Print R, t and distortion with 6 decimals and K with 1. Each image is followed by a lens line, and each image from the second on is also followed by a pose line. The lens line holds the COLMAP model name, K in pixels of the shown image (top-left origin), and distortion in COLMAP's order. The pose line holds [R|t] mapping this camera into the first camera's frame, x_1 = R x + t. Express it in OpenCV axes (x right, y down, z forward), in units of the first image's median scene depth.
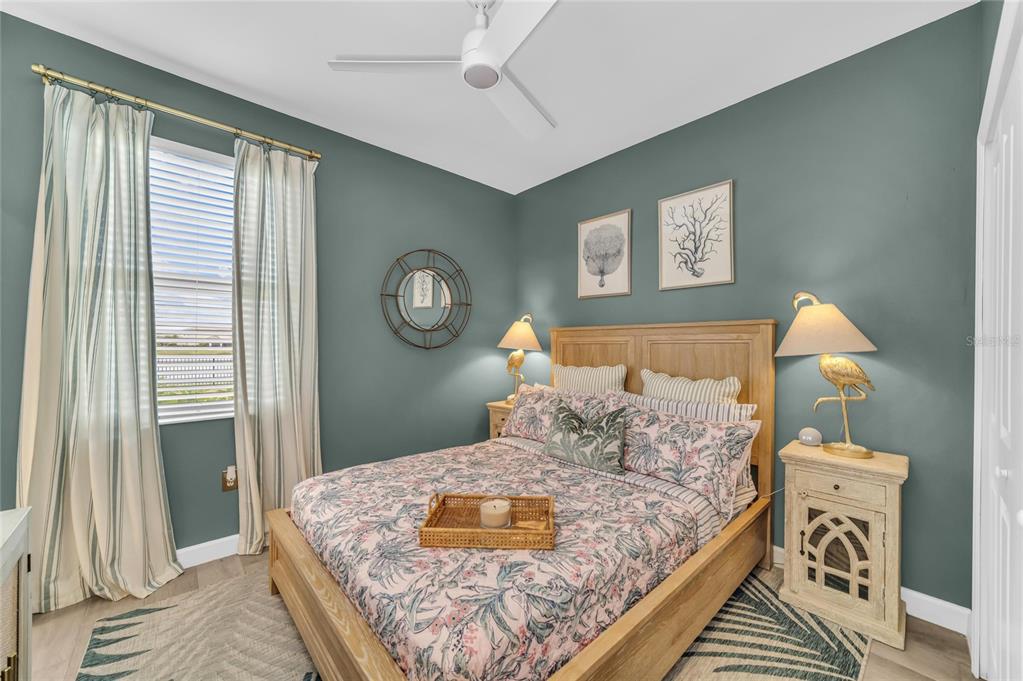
lens RADIAL K [[386.4, 0, 518.2], [0, 386.4, 345.8], [0, 0, 1]] dist [-0.001012, -0.000049]
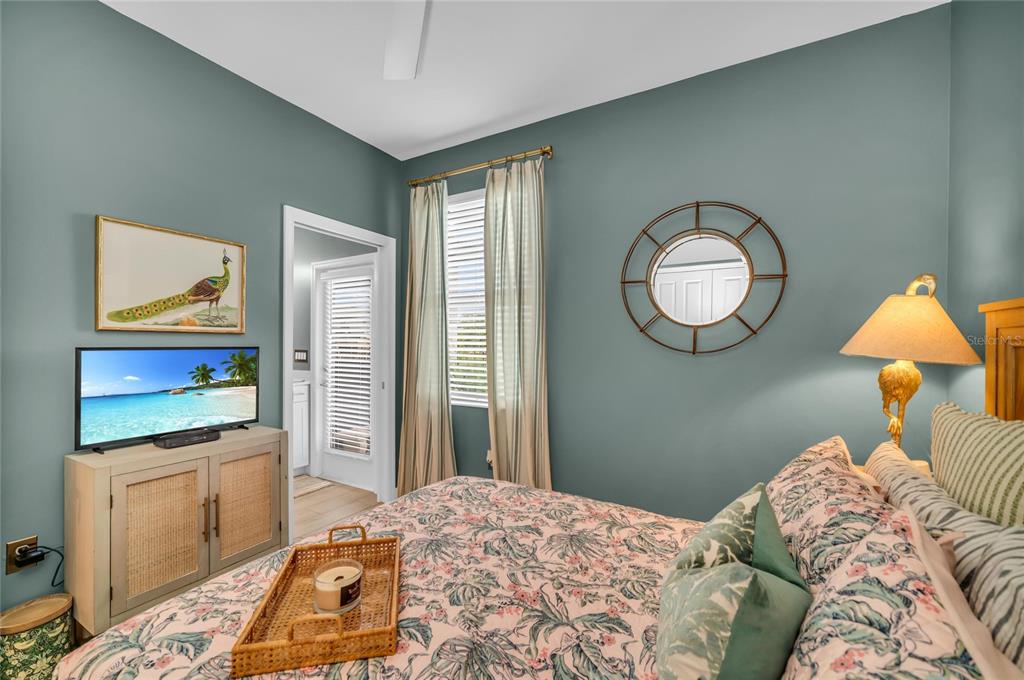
lens RADIAL K [[410.9, 0, 515.8], [0, 410.9, 345.5], [0, 0, 1]] dist [-0.016156, 0.000199]
pose [[0.315676, -0.002696, -0.948863, 0.474435], [-0.010125, 0.999929, -0.006210, 0.001792], [0.948813, 0.011568, 0.315627, 0.692555]]
